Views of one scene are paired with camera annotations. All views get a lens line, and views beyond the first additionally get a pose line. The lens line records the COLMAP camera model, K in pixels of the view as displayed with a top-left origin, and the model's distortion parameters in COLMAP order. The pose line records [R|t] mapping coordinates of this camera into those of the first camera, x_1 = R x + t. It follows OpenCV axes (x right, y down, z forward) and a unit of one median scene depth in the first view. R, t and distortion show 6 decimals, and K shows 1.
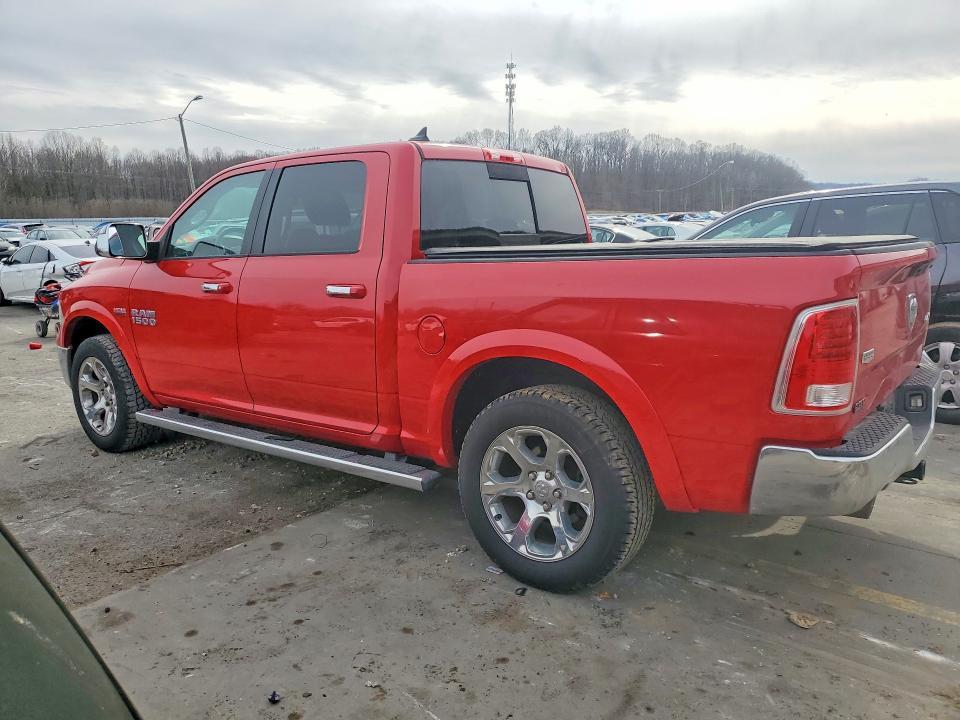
lens RADIAL K [[749.8, 0, 480.0], [0, 749.8, 360.0], [0, 0, 1]] dist [-0.012316, -0.001505]
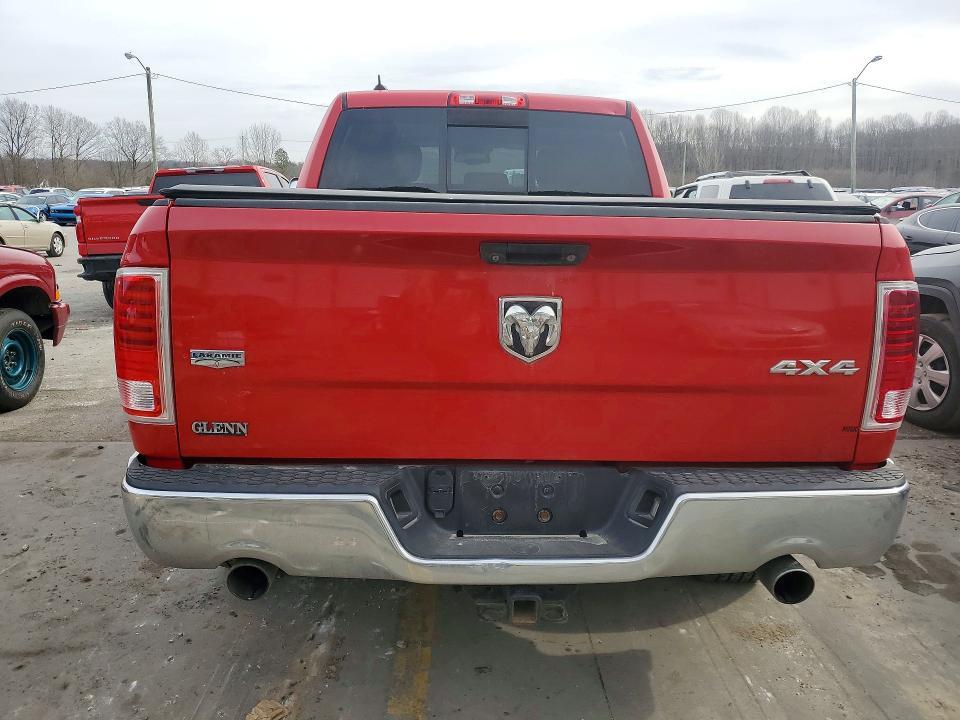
lens RADIAL K [[740.8, 0, 480.0], [0, 740.8, 360.0], [0, 0, 1]] dist [0.010710, 0.003103]
pose [[0.655904, 0.198440, -0.728293, 0.789526], [-0.170146, 0.978863, 0.113479, -0.084415], [0.735418, 0.049485, 0.675804, 0.489401]]
